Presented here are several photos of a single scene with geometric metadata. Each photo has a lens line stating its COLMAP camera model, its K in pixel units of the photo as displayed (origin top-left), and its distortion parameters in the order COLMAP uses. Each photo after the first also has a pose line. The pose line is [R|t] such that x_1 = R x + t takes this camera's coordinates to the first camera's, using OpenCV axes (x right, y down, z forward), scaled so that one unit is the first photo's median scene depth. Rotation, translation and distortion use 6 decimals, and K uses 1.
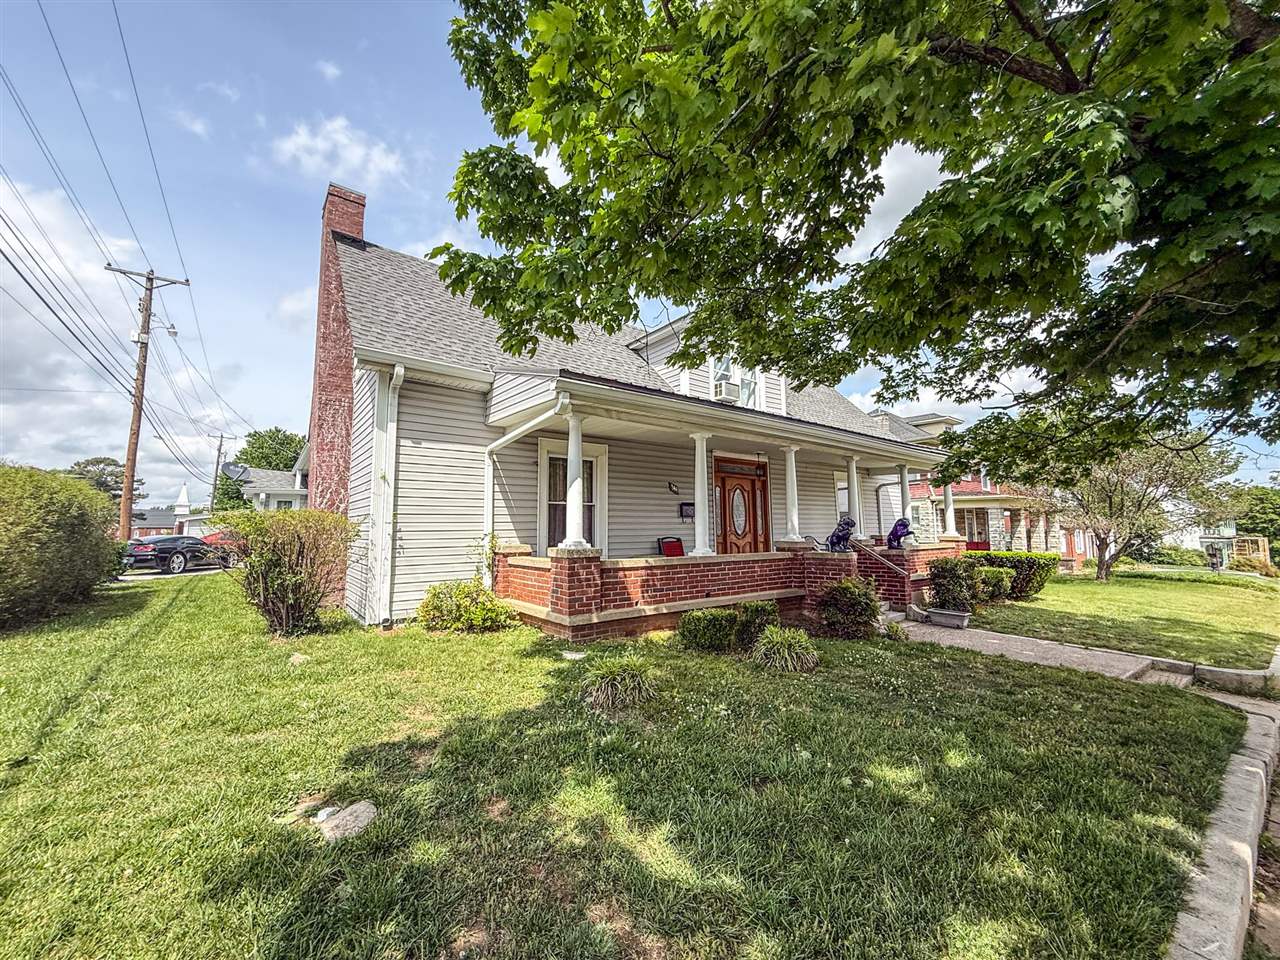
lens RADIAL K [[509.8, 0, 636.5], [0, 509.8, 479.6], [0, 0, 1]] dist [-0.000031, -0.000282]
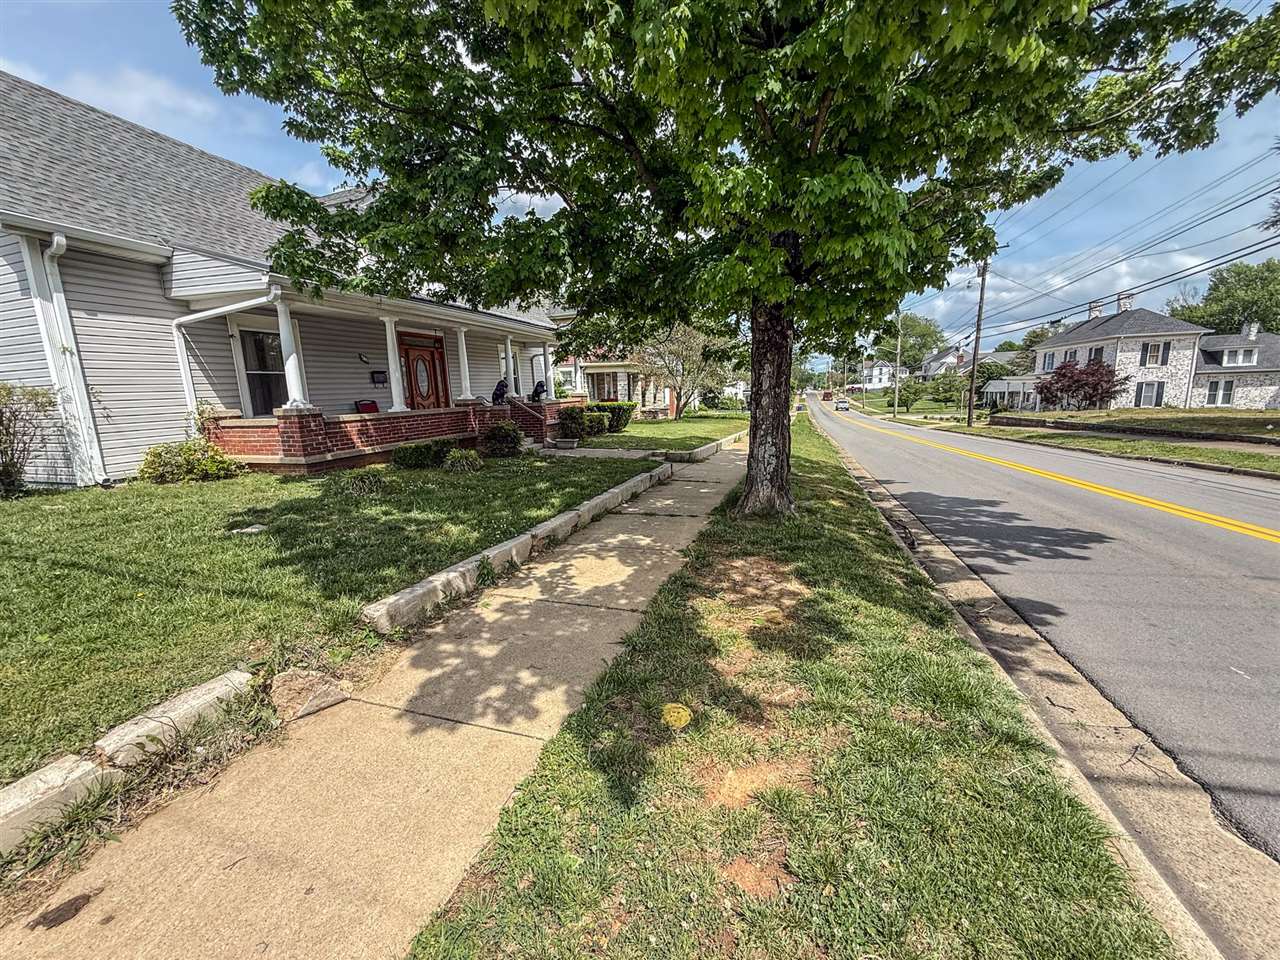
lens RADIAL K [[509.8, 0, 636.5], [0, 509.8, 479.6], [0, 0, 1]] dist [-0.000031, -0.000282]
pose [[0.822489, -0.123533, 0.555204, -0.130490], [-0.024917, 0.967367, 0.252152, -0.034257], [-0.568235, -0.221226, 0.792571, -0.486345]]
